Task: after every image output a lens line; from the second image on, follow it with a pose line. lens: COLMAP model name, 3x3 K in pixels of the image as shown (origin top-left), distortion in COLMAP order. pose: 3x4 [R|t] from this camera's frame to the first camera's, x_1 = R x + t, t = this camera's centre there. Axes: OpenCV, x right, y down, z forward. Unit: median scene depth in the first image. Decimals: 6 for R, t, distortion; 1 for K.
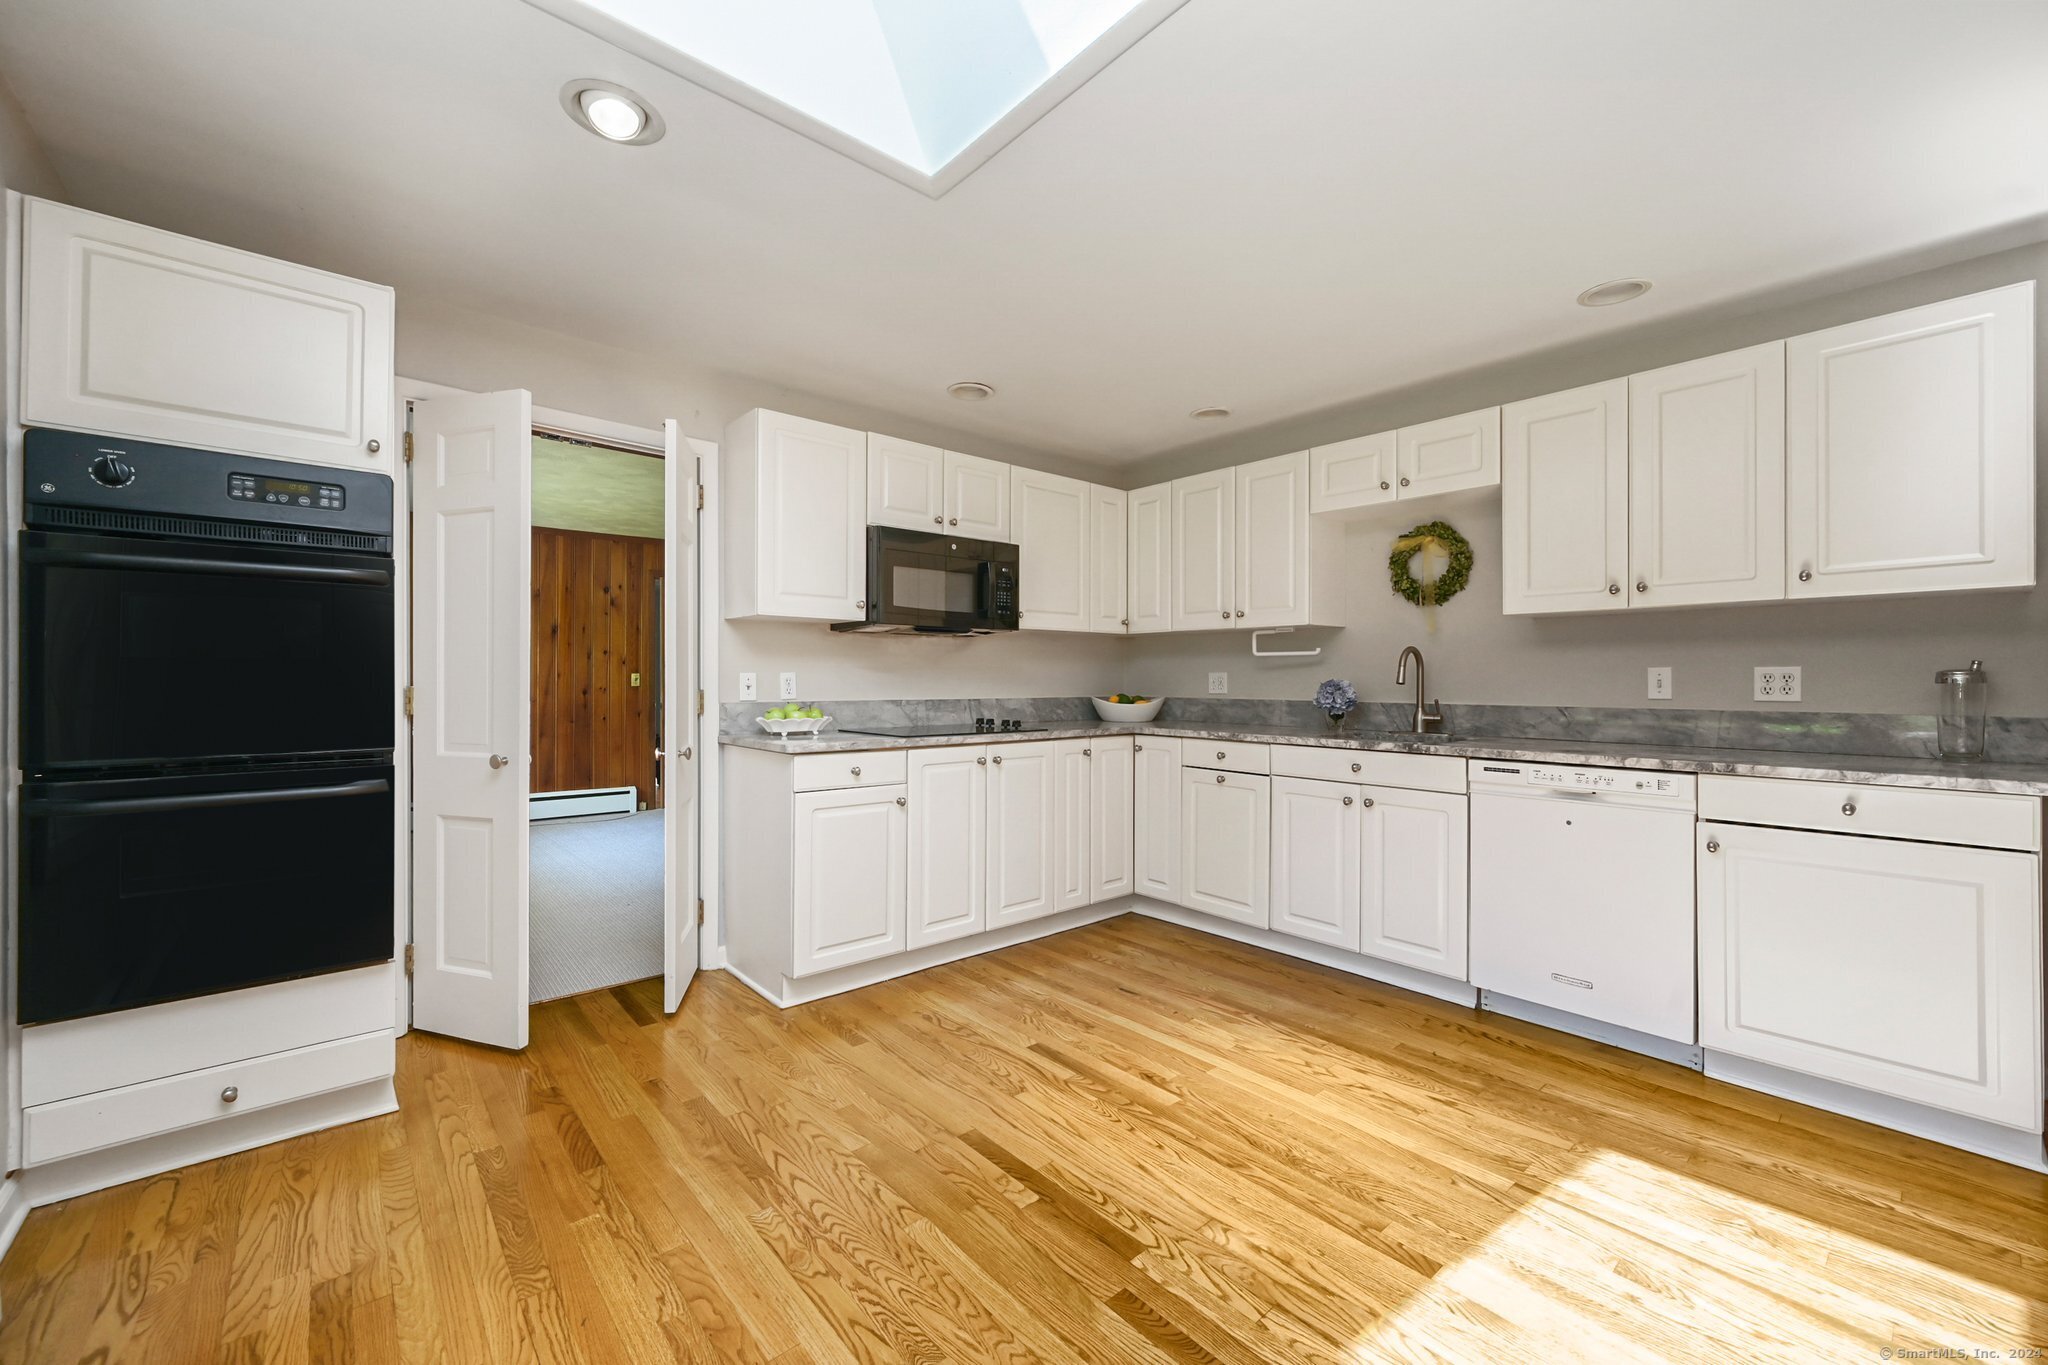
lens RADIAL K [[813.2, 0, 1025.9], [0, 813.2, 677.6], [0, 0, 1]] dist [0.002212, -0.000100]
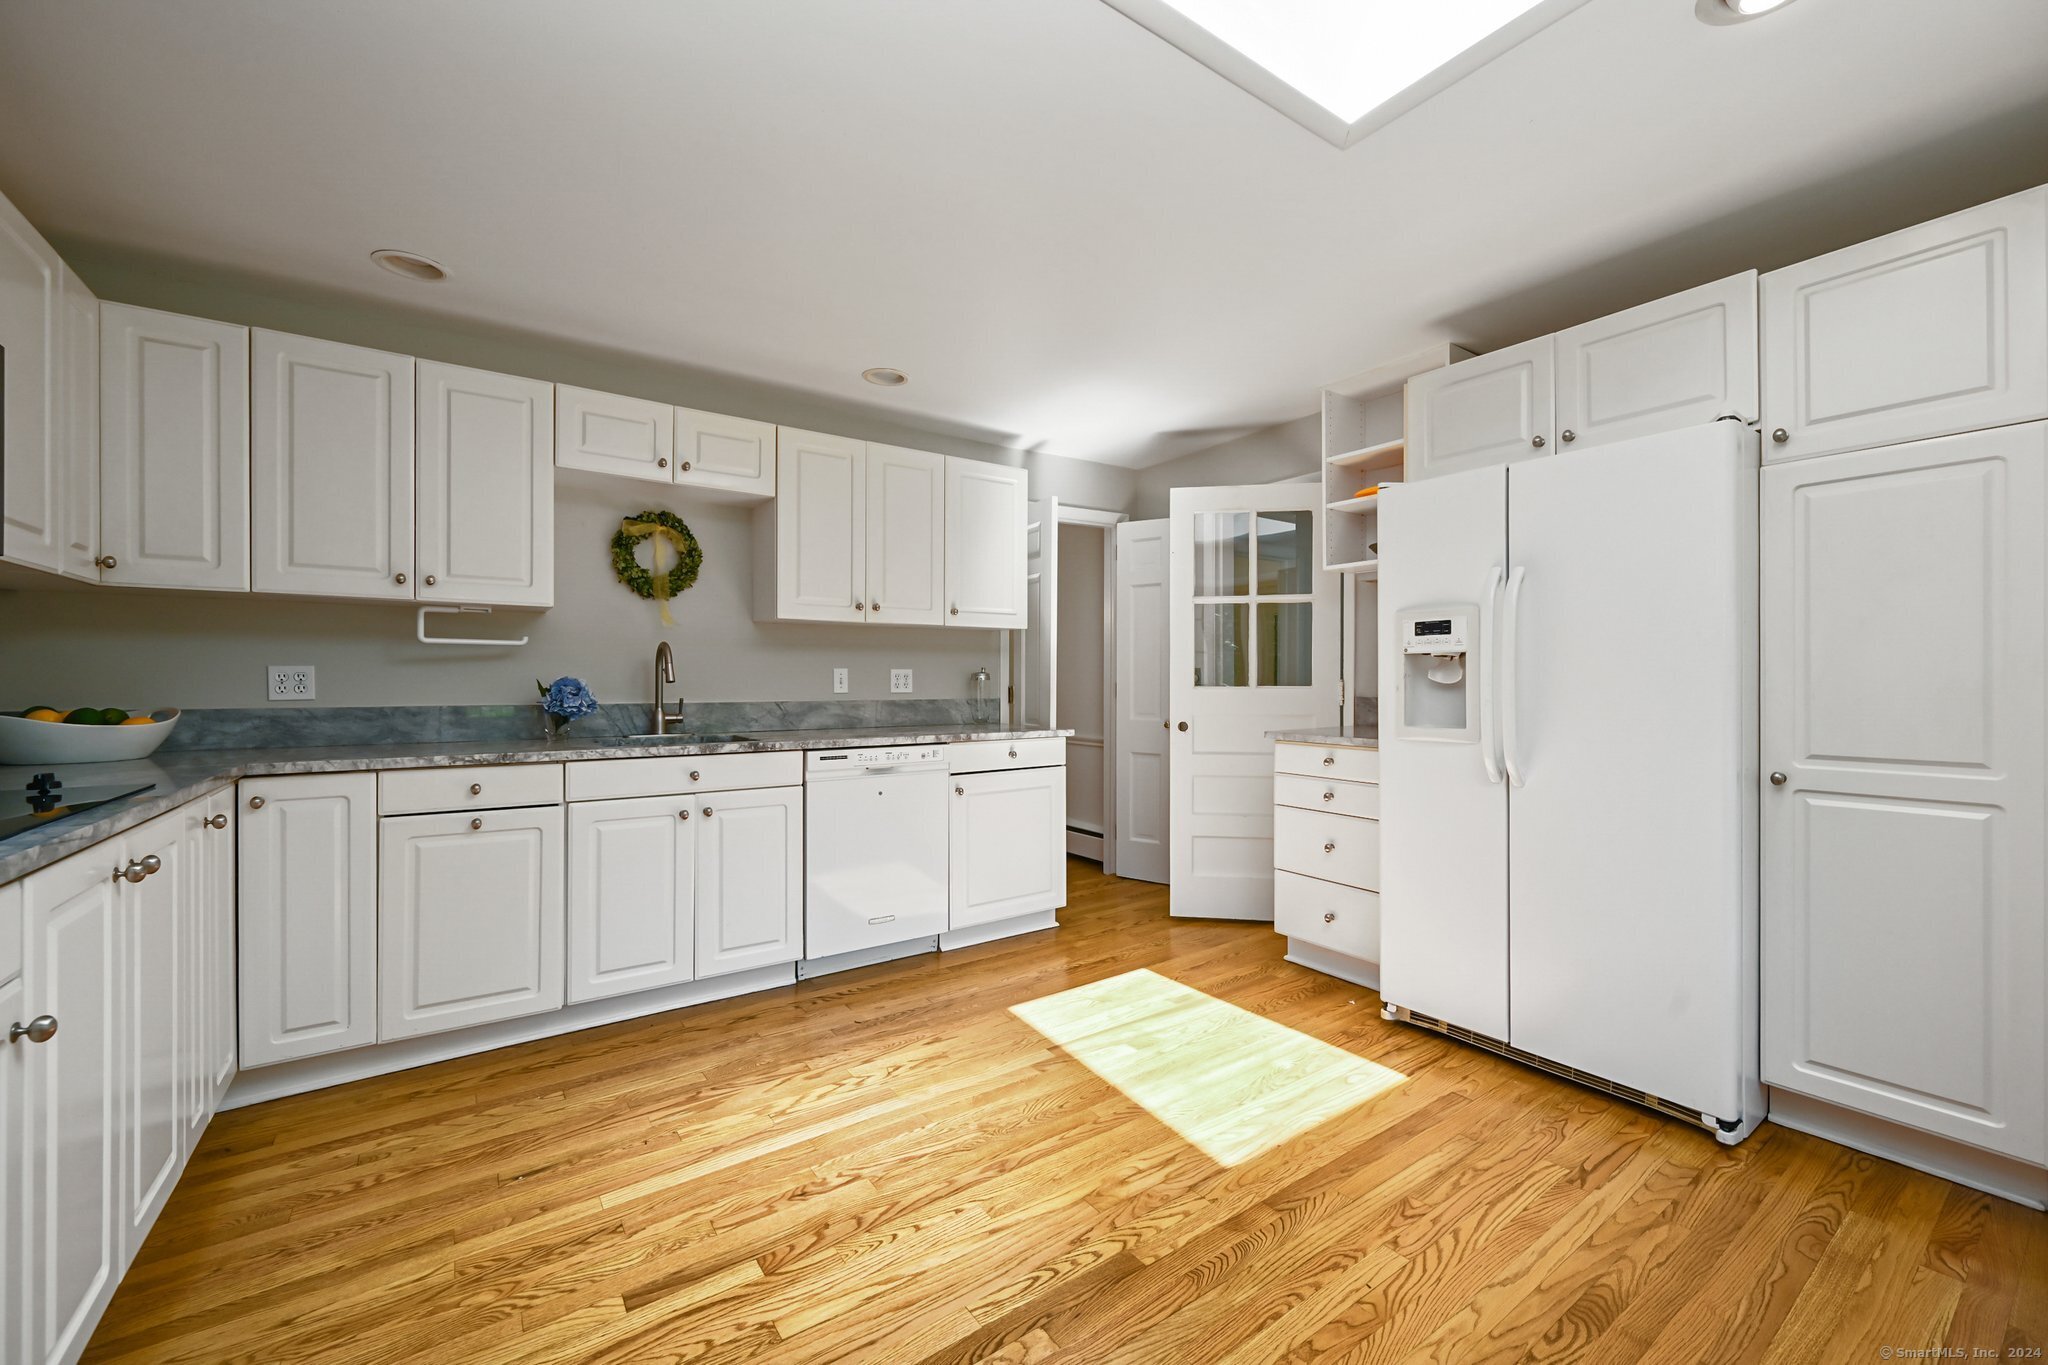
lens RADIAL K [[813.2, 0, 1026.1], [0, 813.2, 680.3], [0, 0, 1]] dist [0.002212, -0.000100]
pose [[0.097304, -0.002133, 0.995252, -0.485159], [-0.003613, 0.999990, 0.002496, 0.002056], [-0.995248, -0.003838, 0.097295, 0.586643]]
